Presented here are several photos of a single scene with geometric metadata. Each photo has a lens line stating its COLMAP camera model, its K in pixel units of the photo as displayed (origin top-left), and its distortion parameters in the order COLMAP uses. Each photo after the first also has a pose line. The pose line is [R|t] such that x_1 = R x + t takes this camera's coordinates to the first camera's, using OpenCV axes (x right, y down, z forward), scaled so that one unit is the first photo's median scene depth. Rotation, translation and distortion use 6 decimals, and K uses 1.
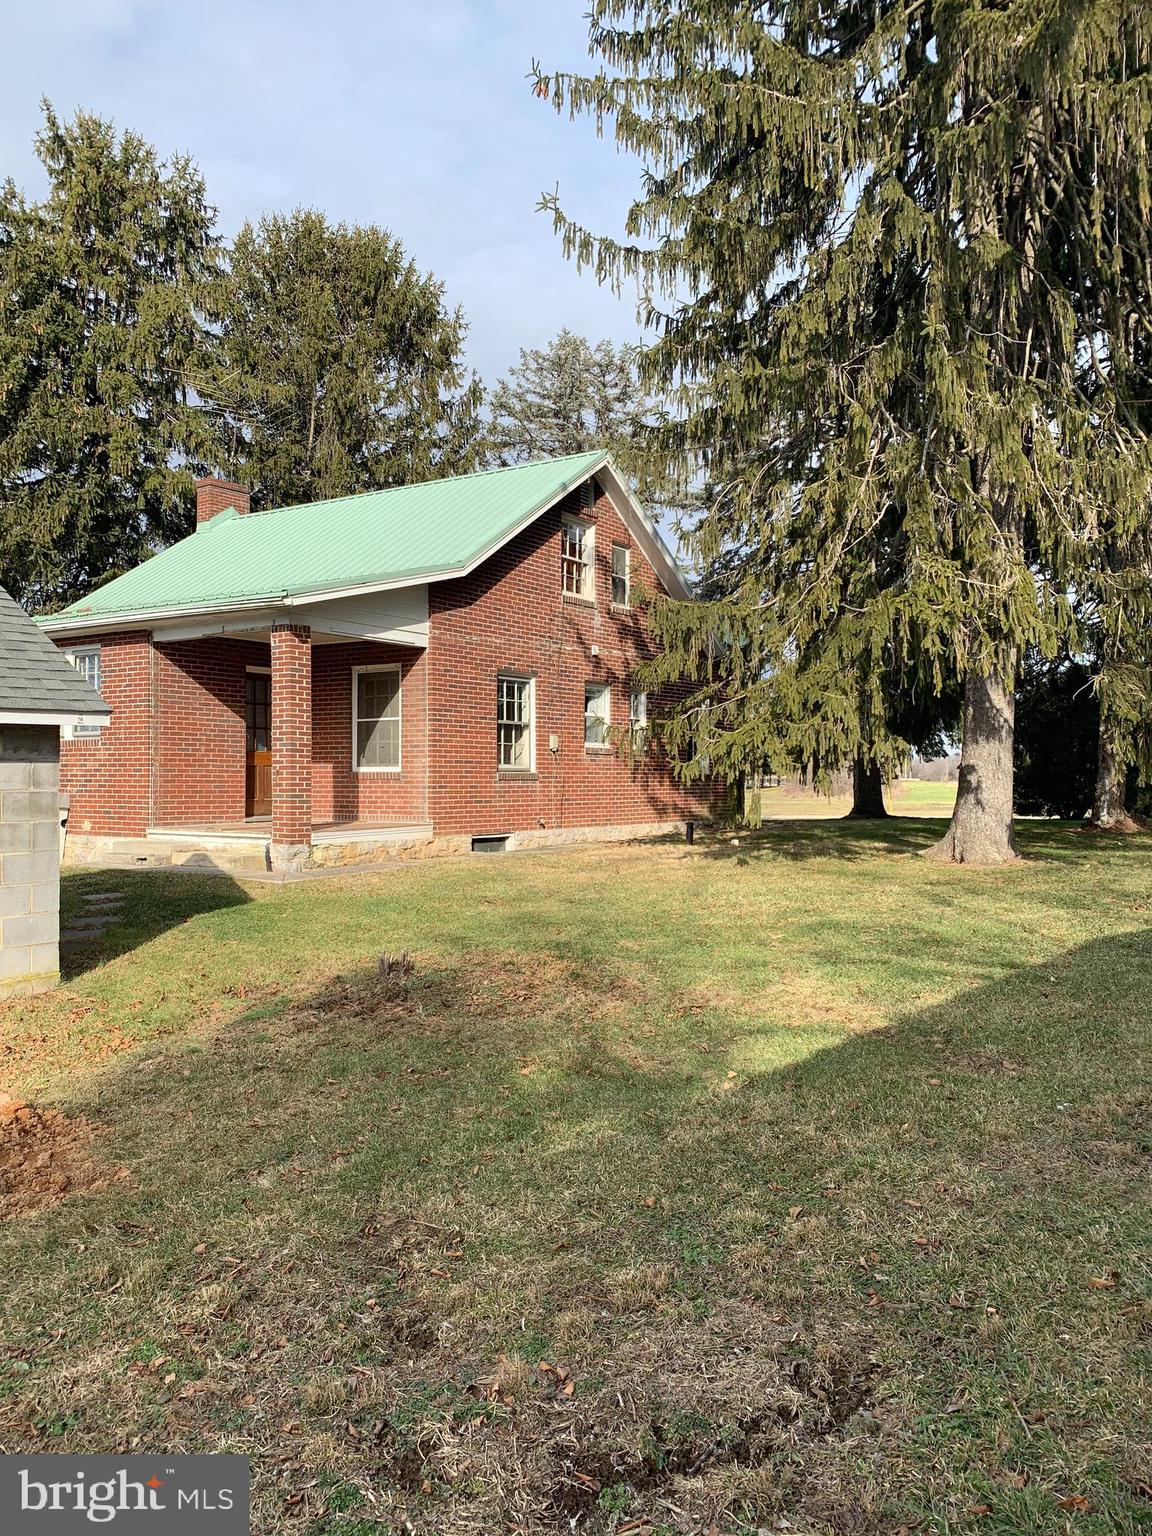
lens RADIAL K [[1165.3, 0, 590.9], [0, 1165.3, 772.6], [0, 0, 1]] dist [0.046558, -0.057593]
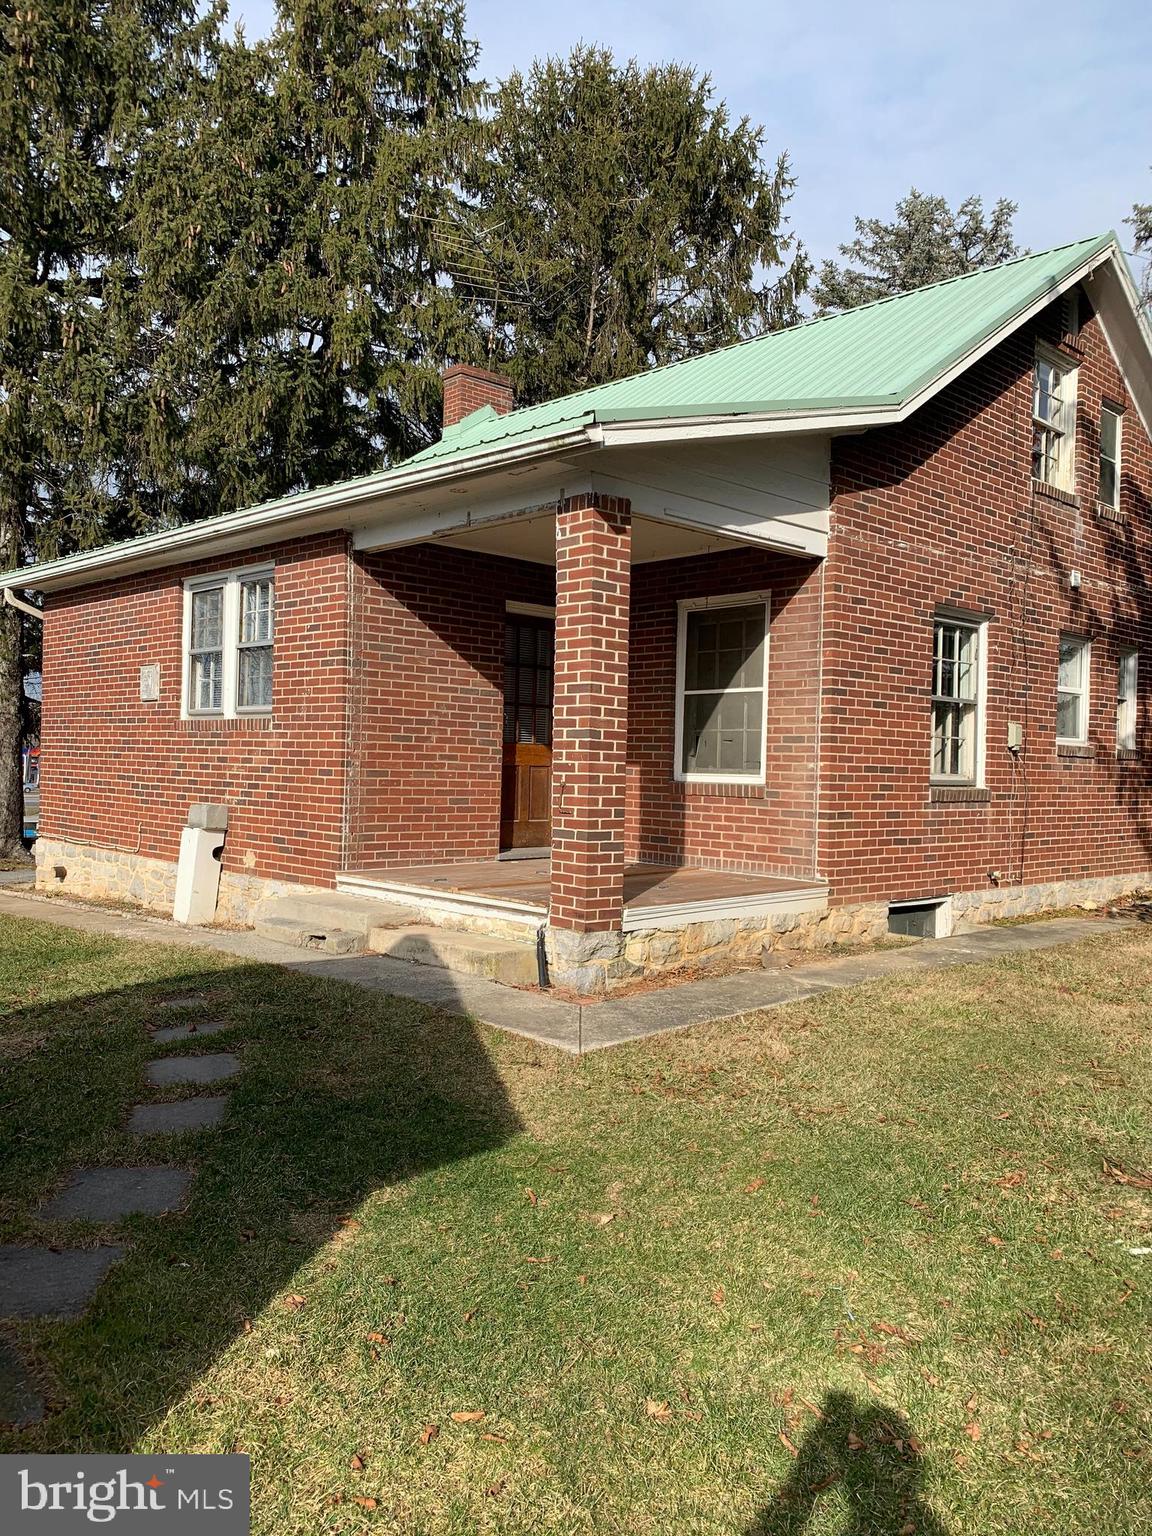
lens RADIAL K [[1165.3, 0, 584.8], [0, 1165.3, 774.5], [0, 0, 1]] dist [0.046558, -0.057593]
pose [[0.977538, 0.023773, -0.209416, -0.125353], [-0.021625, 0.999687, 0.012545, -0.010072], [0.209649, -0.007734, 0.977746, 0.415654]]
